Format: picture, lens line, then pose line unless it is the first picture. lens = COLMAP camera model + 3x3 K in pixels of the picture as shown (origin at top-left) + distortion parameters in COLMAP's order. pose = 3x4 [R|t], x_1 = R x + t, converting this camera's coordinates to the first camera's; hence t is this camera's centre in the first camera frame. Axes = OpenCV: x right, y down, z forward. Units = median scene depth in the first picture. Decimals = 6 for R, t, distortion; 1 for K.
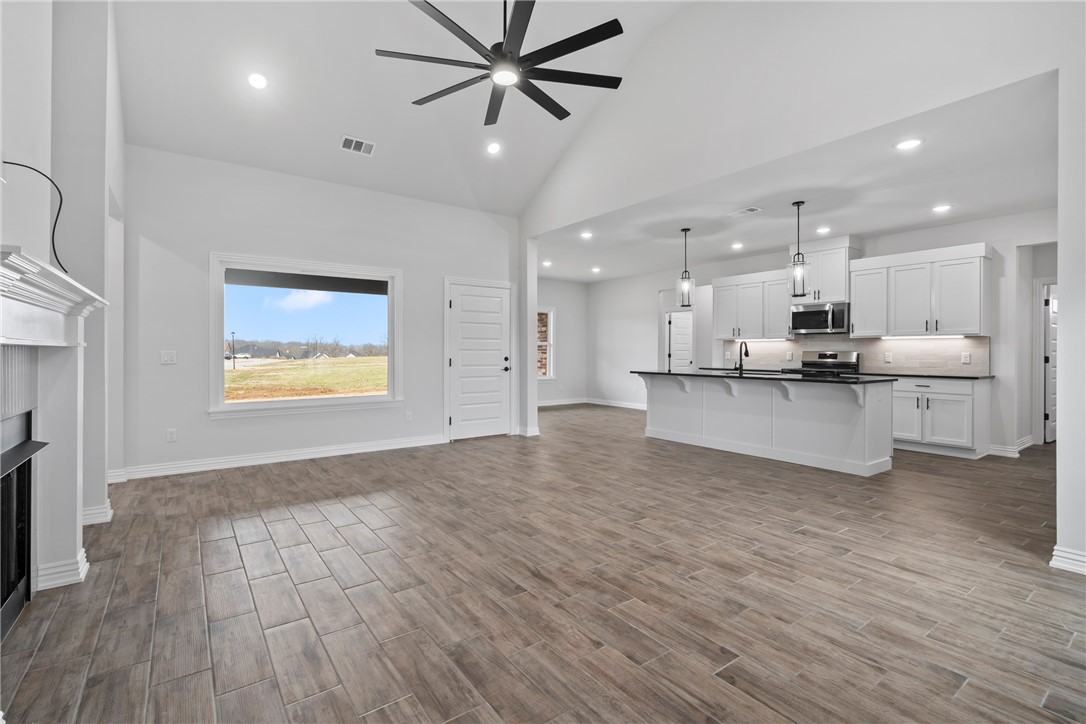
lens RADIAL K [[494.3, 0, 542.4], [0, 494.3, 348.1], [0, 0, 1]] dist [-0.004784, 0.002747]
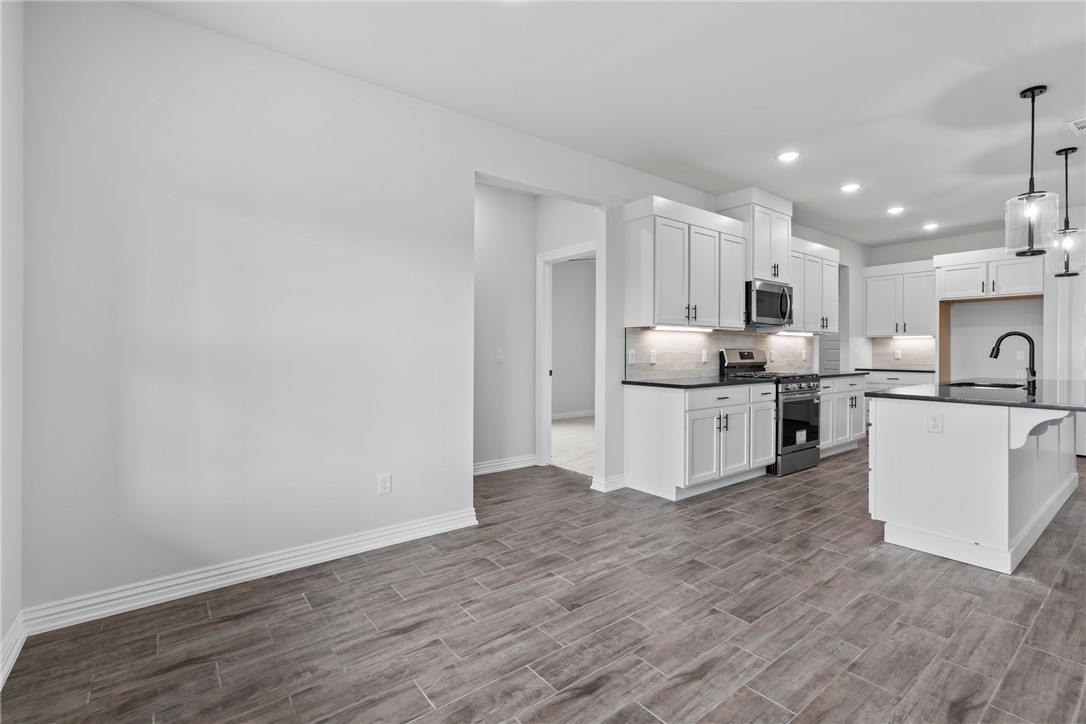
lens RADIAL K [[494.3, 0, 539.7], [0, 494.3, 352.9], [0, 0, 1]] dist [-0.004784, 0.002747]
pose [[-0.027091, -0.007956, 0.999601, -0.224533], [-0.006988, 0.999945, 0.007770, 0.013163], [-0.999609, -0.006775, -0.027145, 1.971113]]
